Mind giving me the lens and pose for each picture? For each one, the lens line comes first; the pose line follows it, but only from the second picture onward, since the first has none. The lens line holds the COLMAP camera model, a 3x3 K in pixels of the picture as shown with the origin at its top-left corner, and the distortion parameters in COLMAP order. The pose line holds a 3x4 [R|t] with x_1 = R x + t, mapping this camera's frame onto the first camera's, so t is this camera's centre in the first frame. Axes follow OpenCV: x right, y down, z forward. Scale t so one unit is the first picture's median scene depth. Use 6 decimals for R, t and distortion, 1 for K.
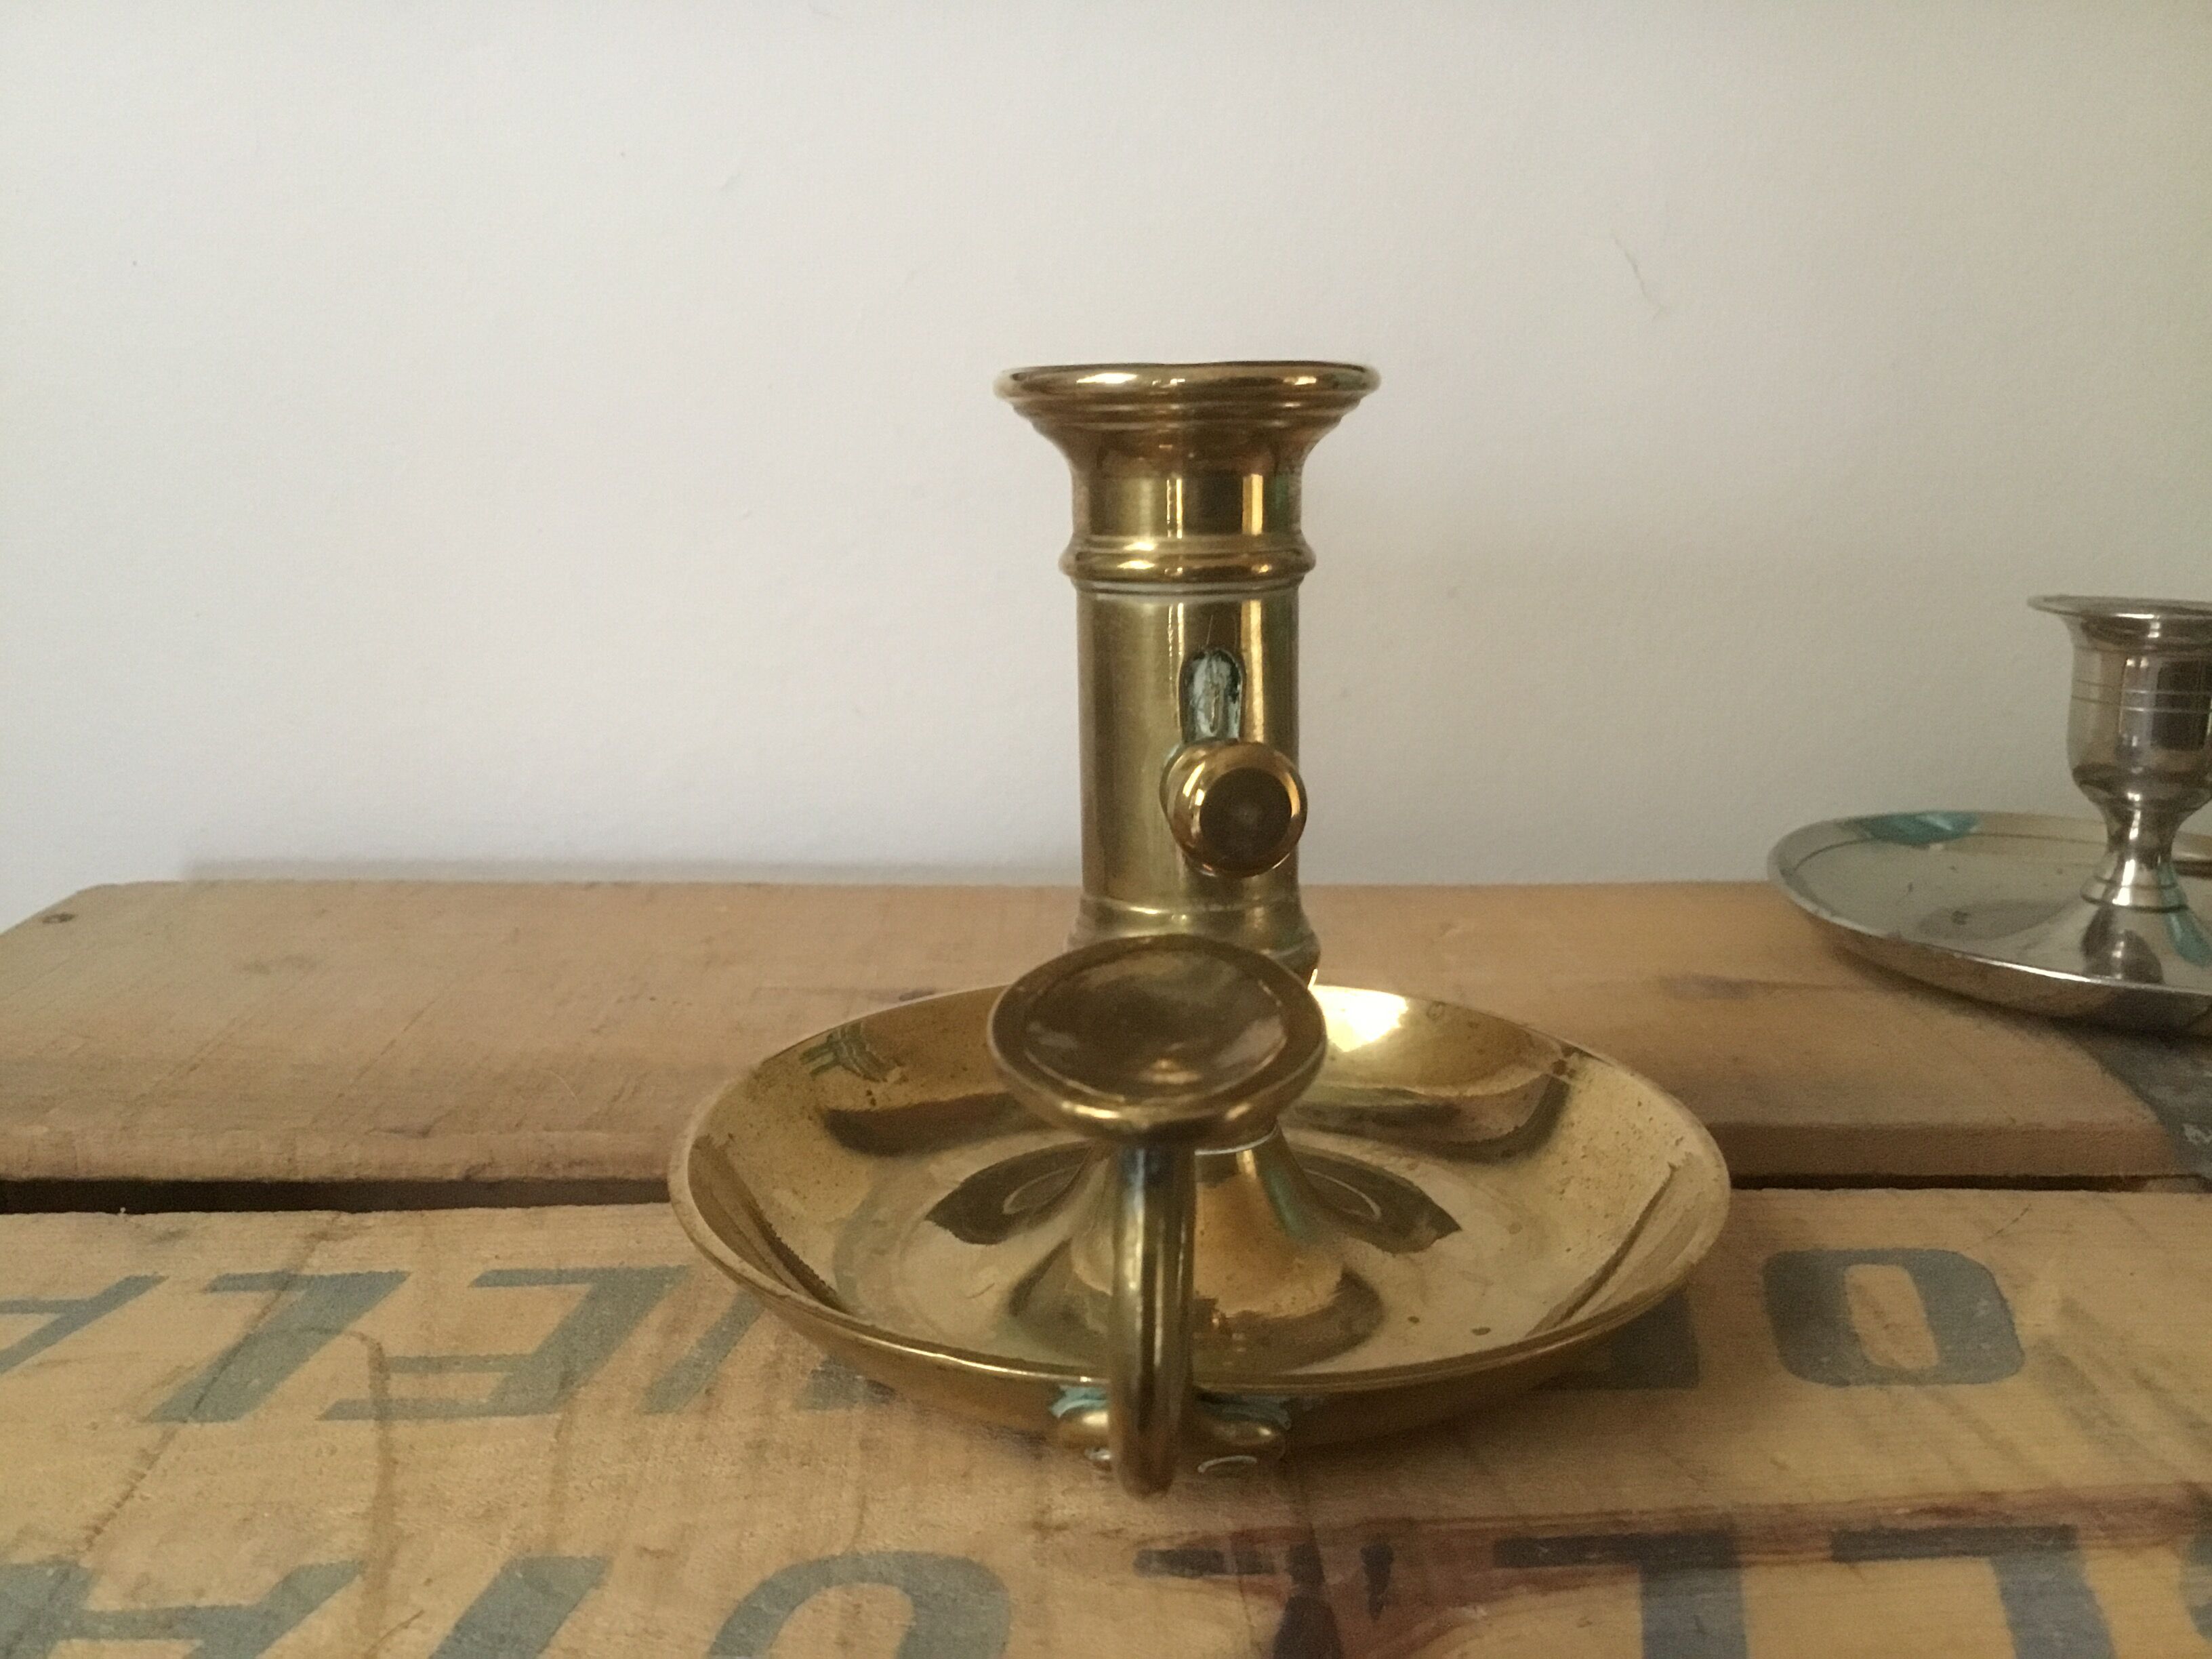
lens RADIAL K [[2015.6, 0, 1107.5], [0, 2015.6, 857.8], [0, 0, 1]] dist [0.036921, -0.098496]
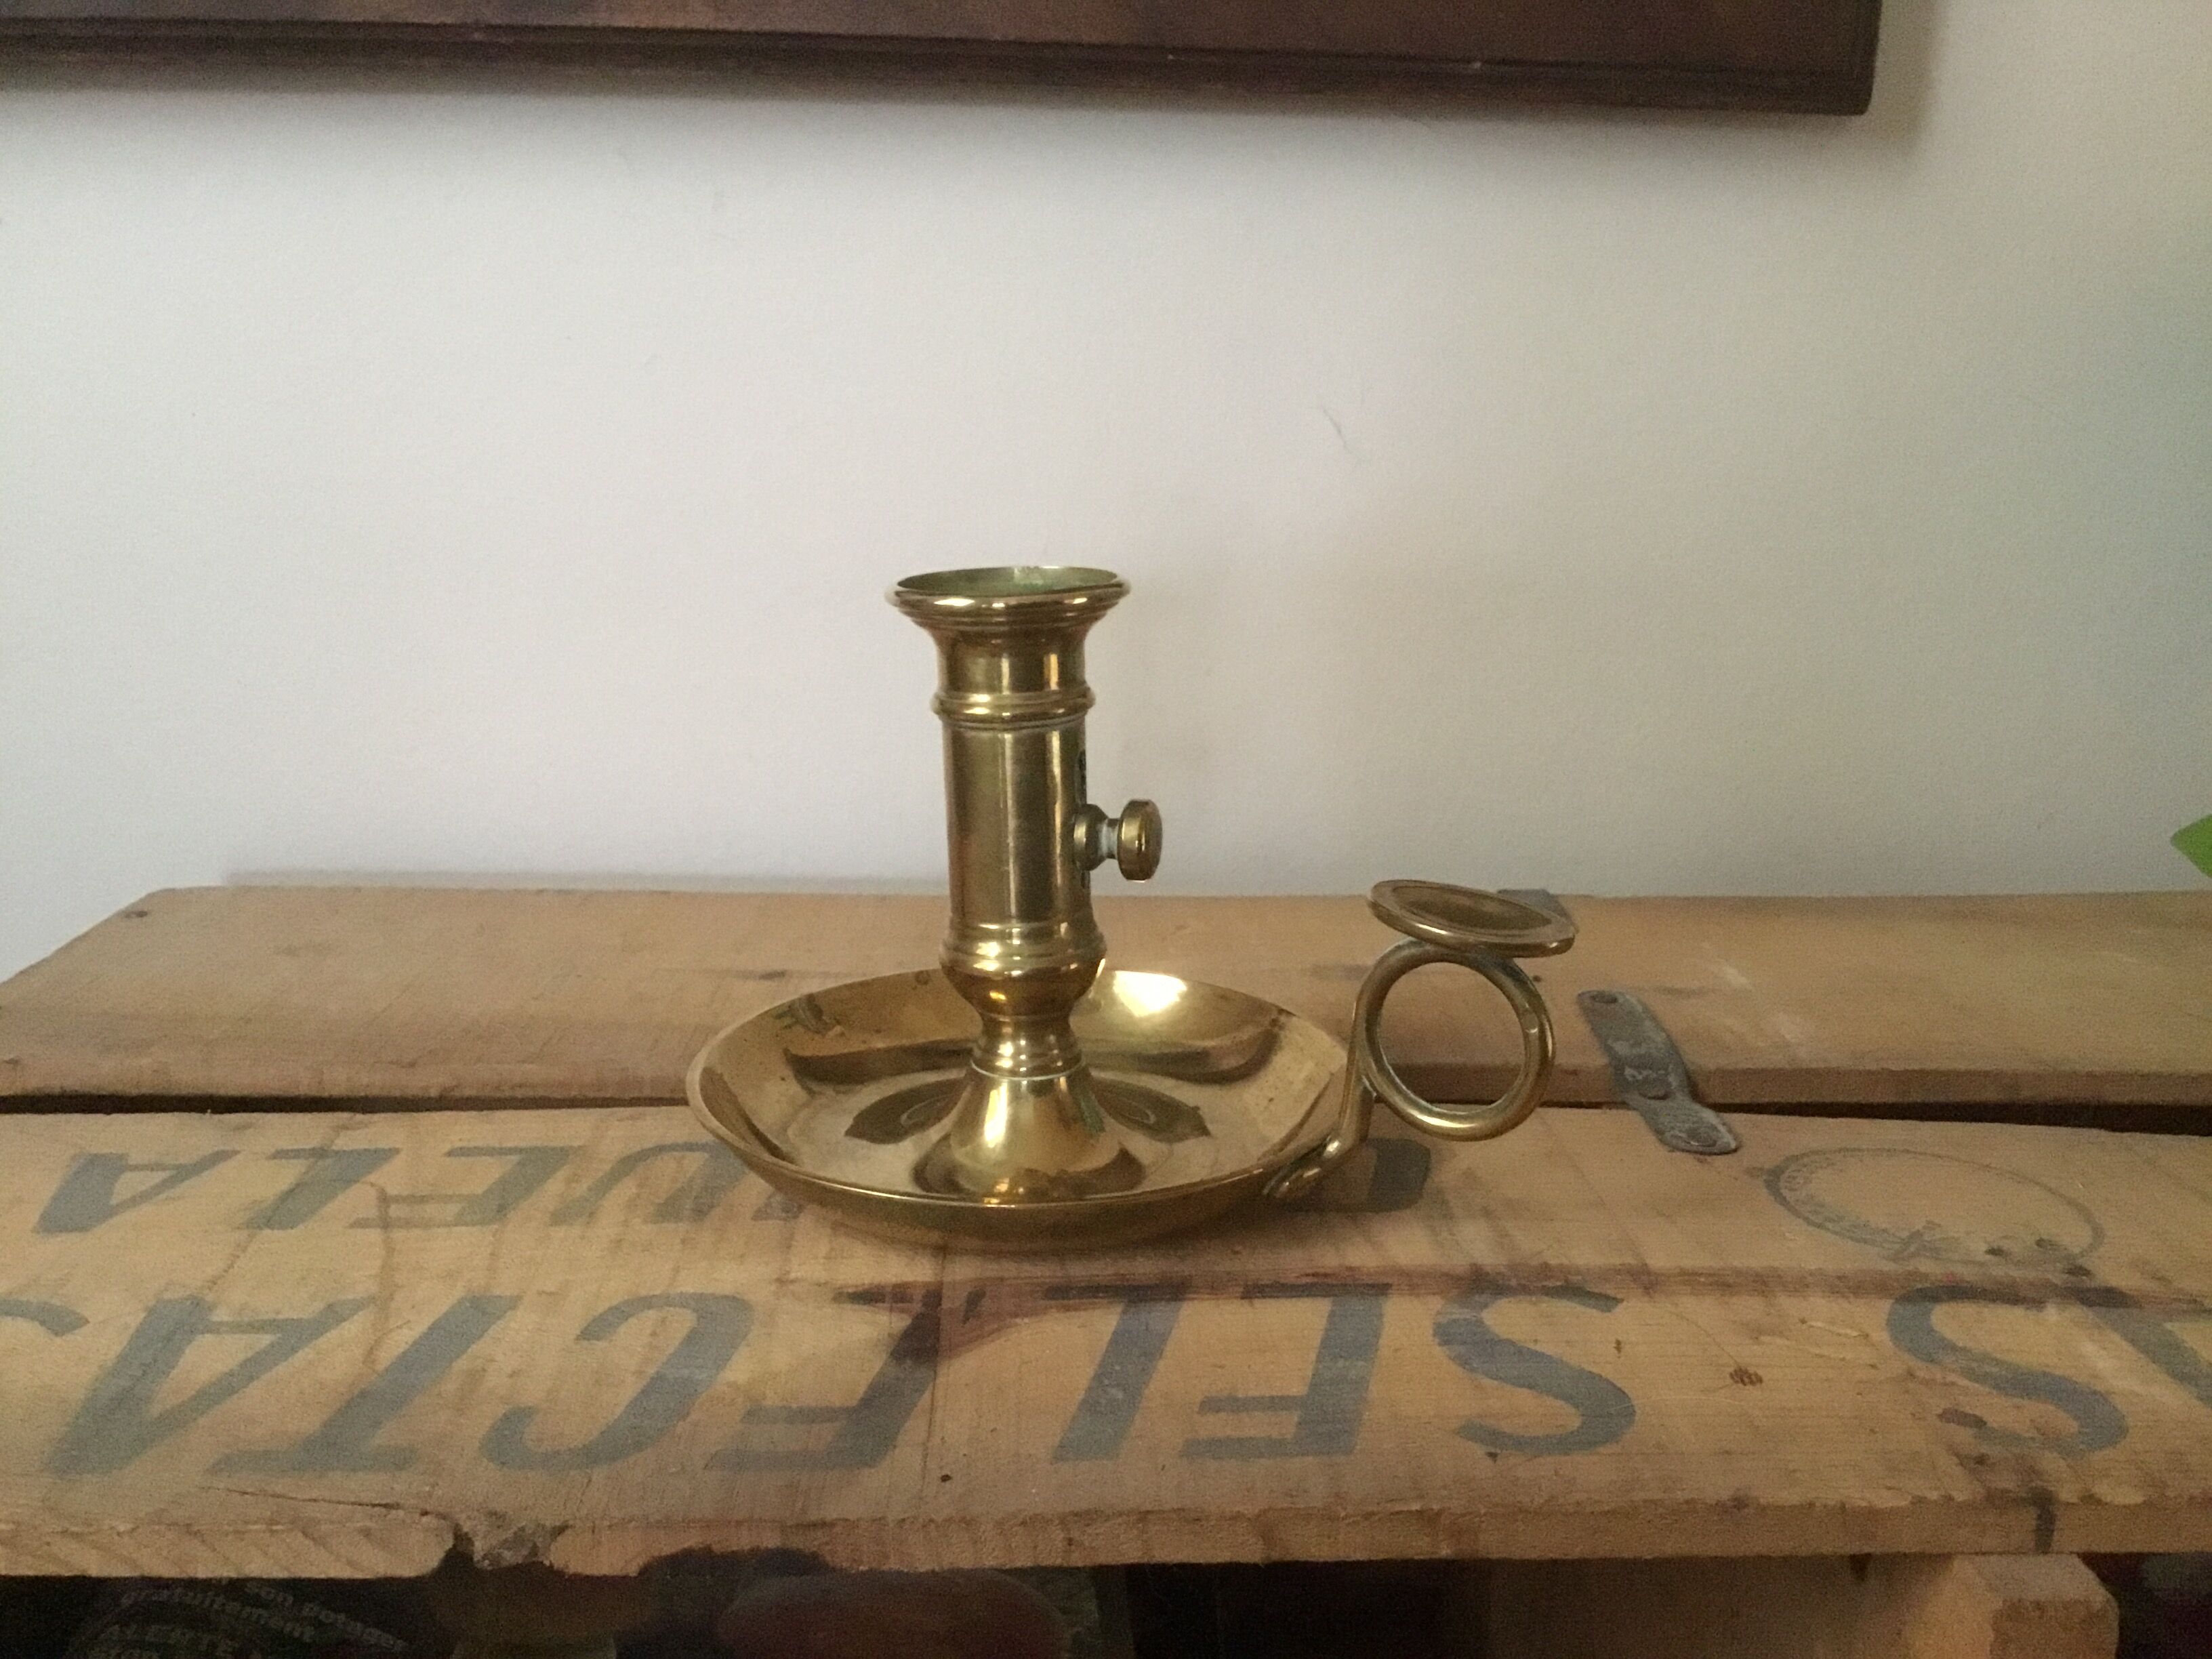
lens RADIAL K [[2011.8, 0, 1106.0], [0, 2011.8, 829.5], [0, 0, 1]] dist [0.116702, -0.282309]
pose [[0.999961, 0.007166, 0.005149, 0.208556], [-0.007090, 0.999867, -0.014720, -0.020385], [-0.005254, 0.014683, 0.999878, -0.640094]]
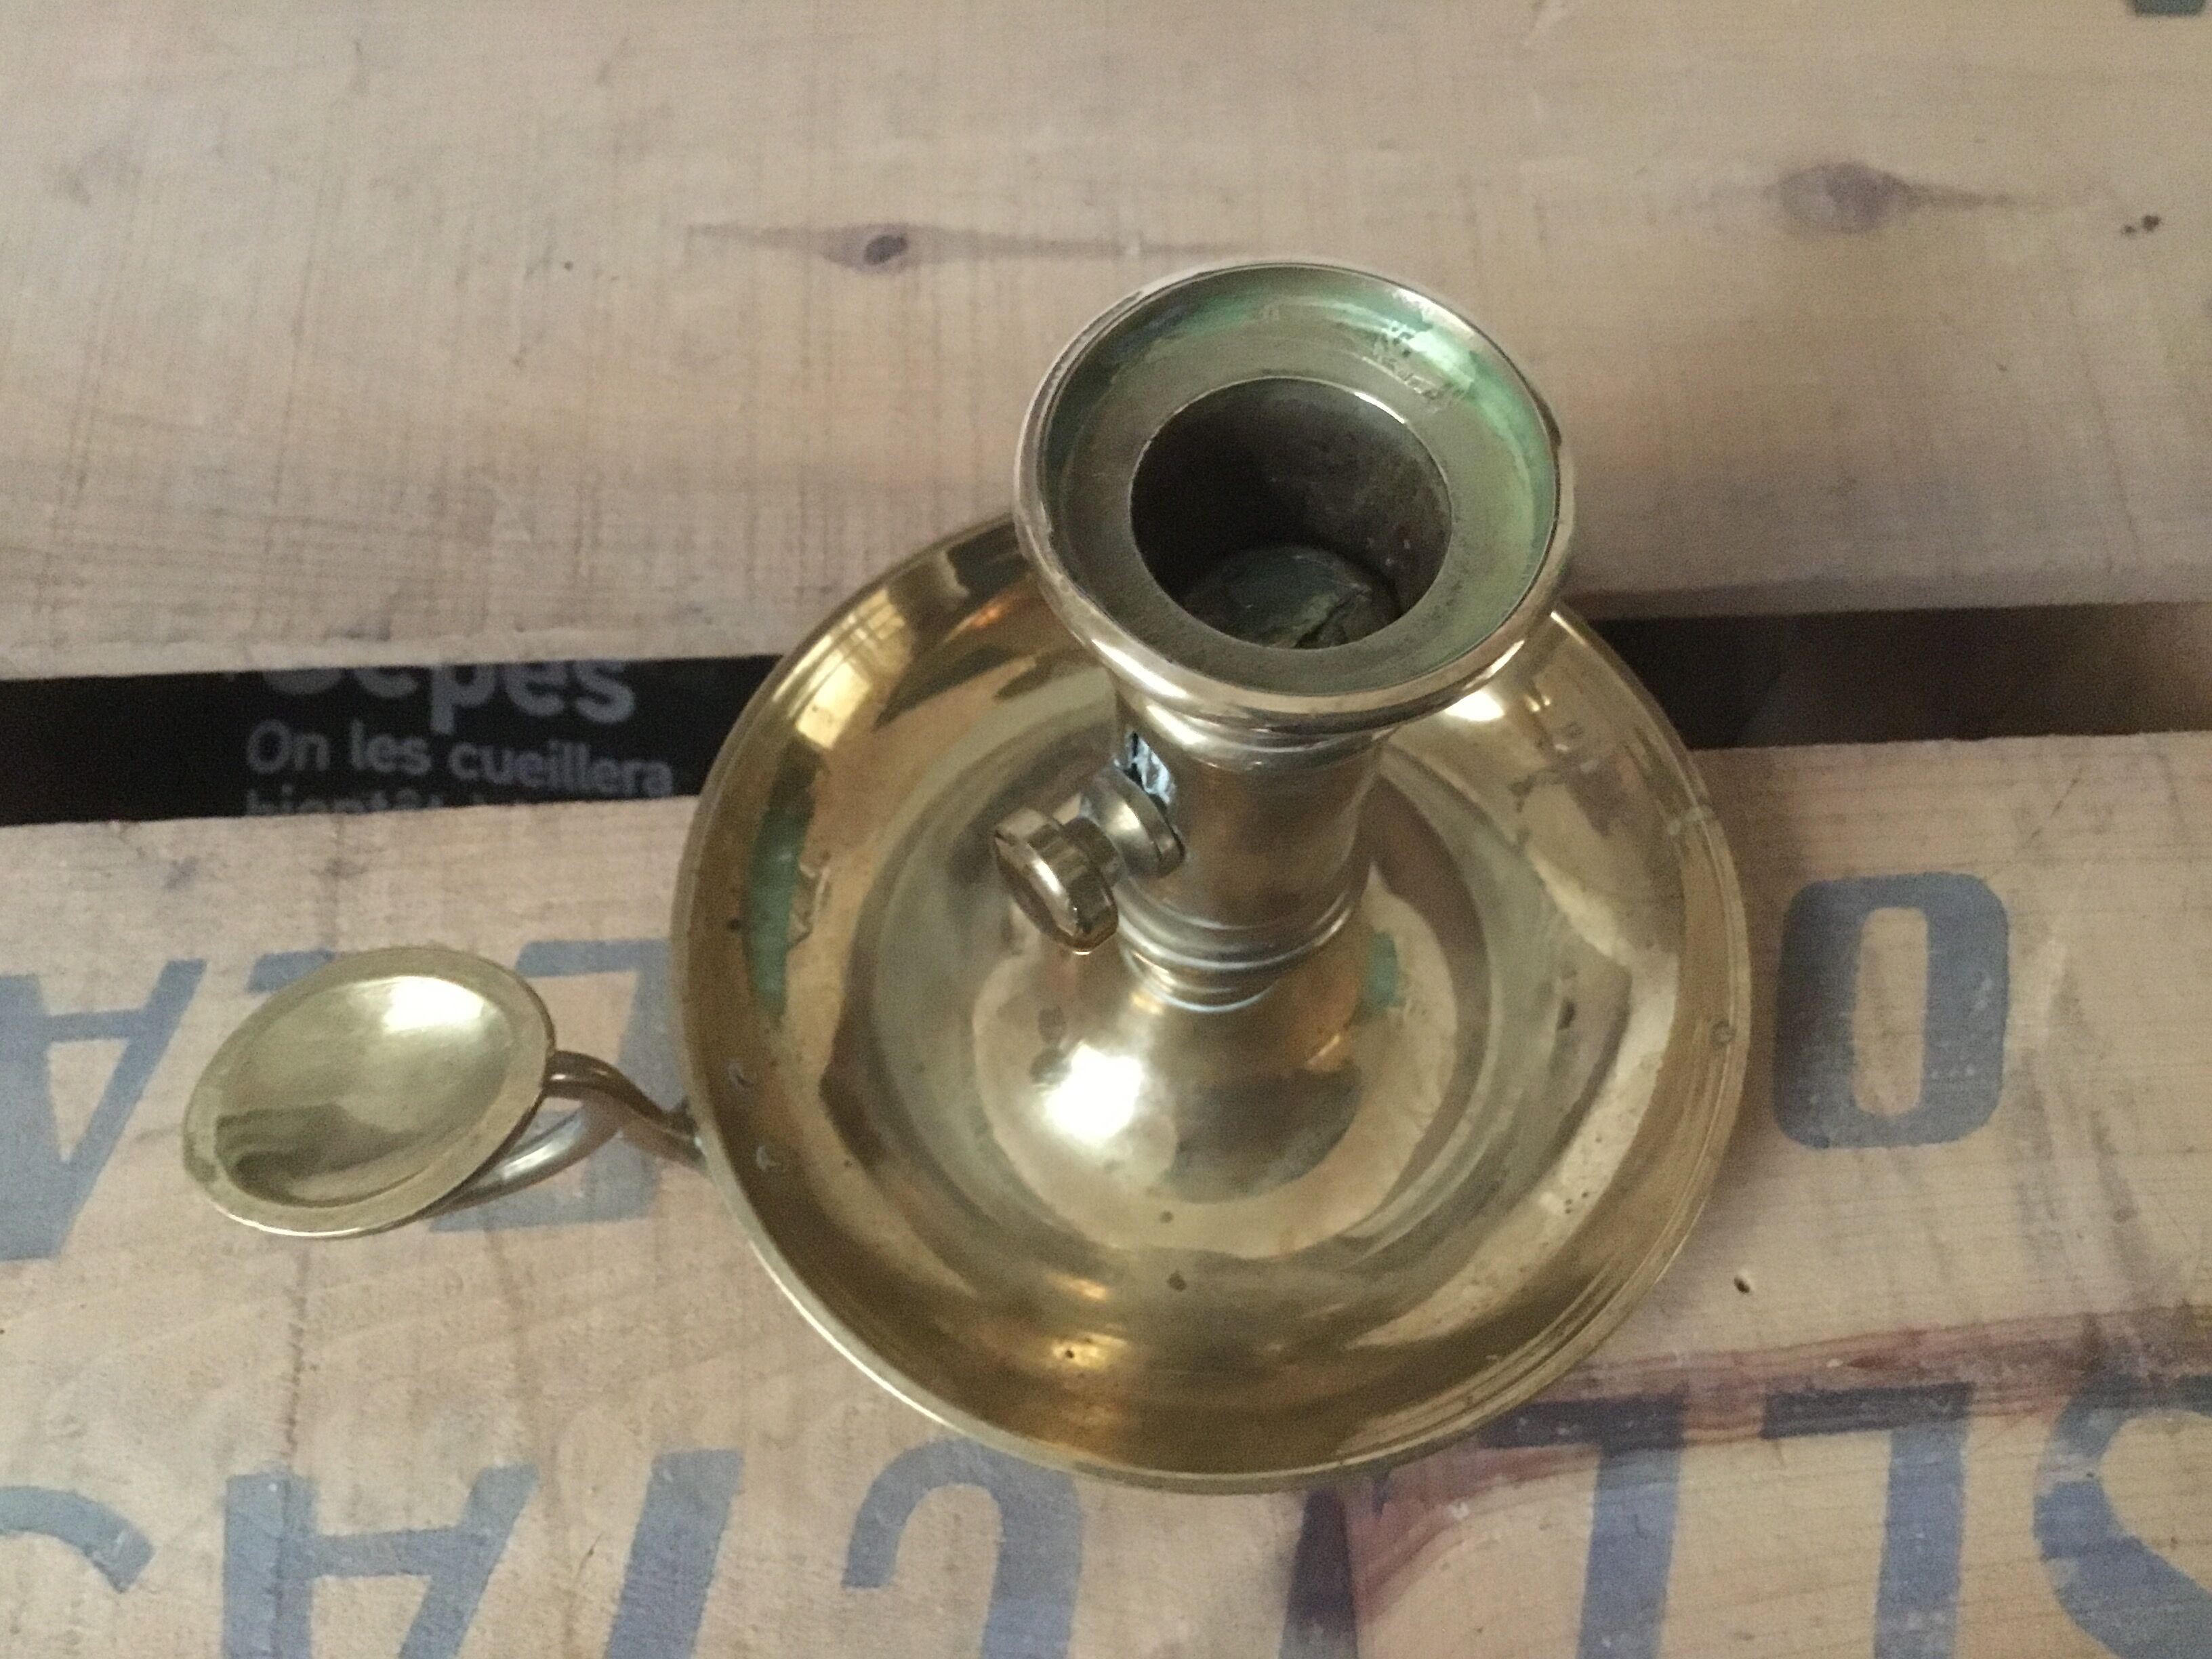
lens RADIAL K [[2011.8, 0, 1106.0], [0, 2011.8, 829.5], [0, 0, 1]] dist [0.116702, -0.282309]
pose [[0.999619, -0.023430, 0.014591, -0.035757], [0.002956, 0.616436, 0.787399, -0.740708], [-0.027443, -0.787056, 0.616270, 0.489584]]
